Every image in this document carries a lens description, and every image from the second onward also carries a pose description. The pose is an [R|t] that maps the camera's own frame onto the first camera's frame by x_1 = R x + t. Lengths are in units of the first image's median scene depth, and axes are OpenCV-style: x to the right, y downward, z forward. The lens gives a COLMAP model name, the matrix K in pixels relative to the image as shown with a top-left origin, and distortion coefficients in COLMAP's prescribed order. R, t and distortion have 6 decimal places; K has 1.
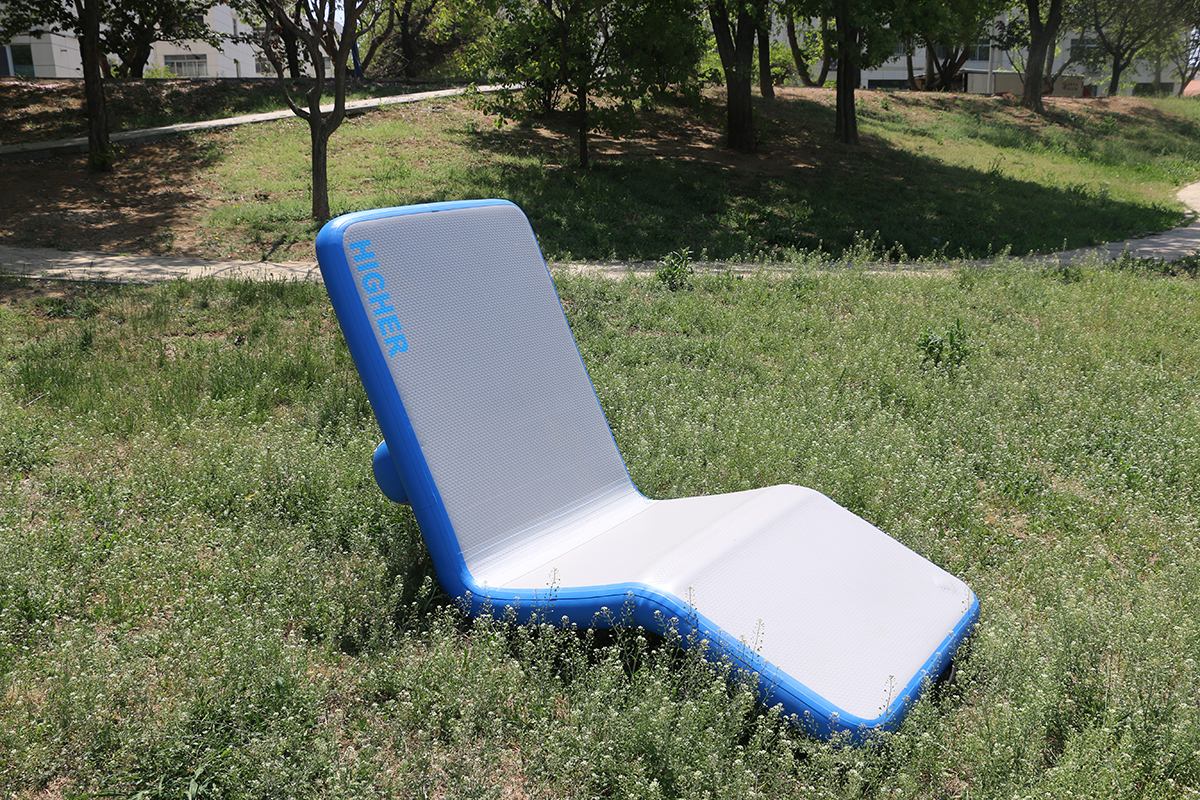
lens RADIAL K [[1078.4, 0, 600.0], [0, 1078.4, 400.0], [0, 0, 1]] dist [-0.147305, 0.184162]
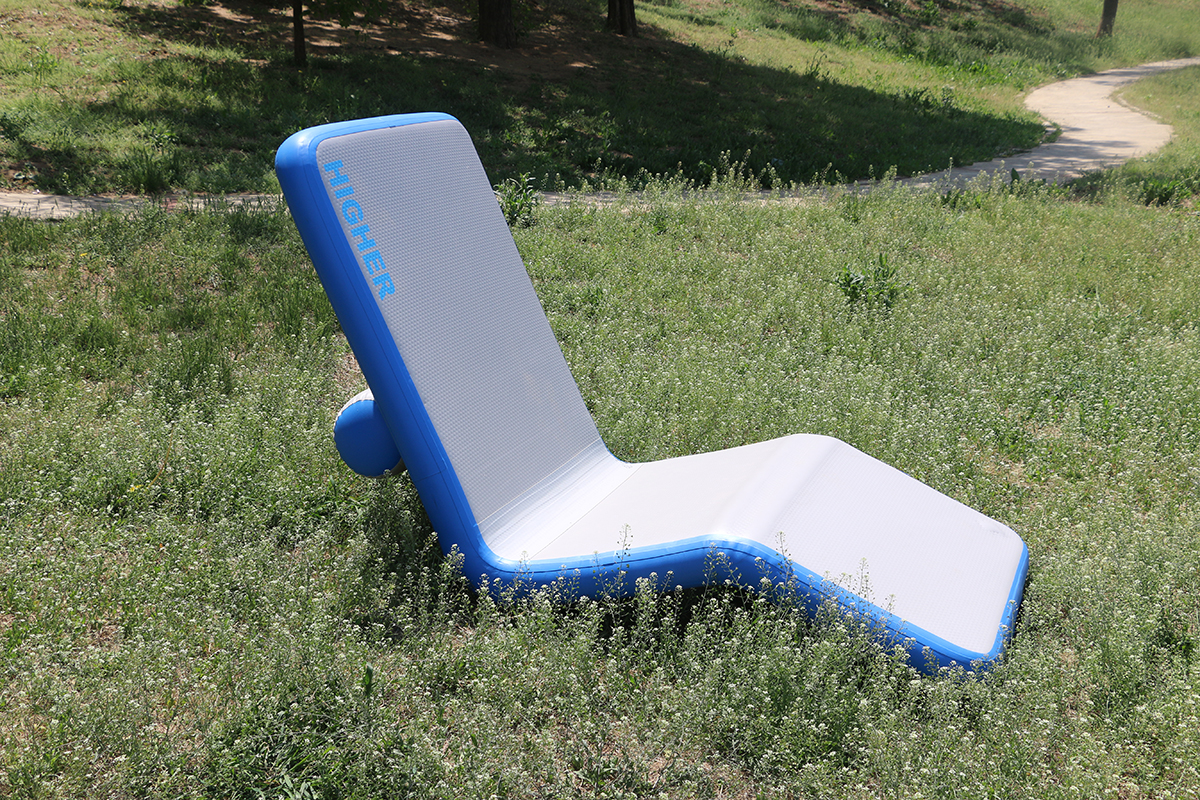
lens RADIAL K [[1506.9, 0, 600.0], [0, 1506.9, 400.0], [0, 0, 1]] dist [0.018945, 0.059247]
pose [[0.966130, -0.040503, 0.254856, -0.088525], [0.038867, 0.999179, 0.011456, 0.008437], [-0.255110, -0.001162, 0.966911, -0.051287]]
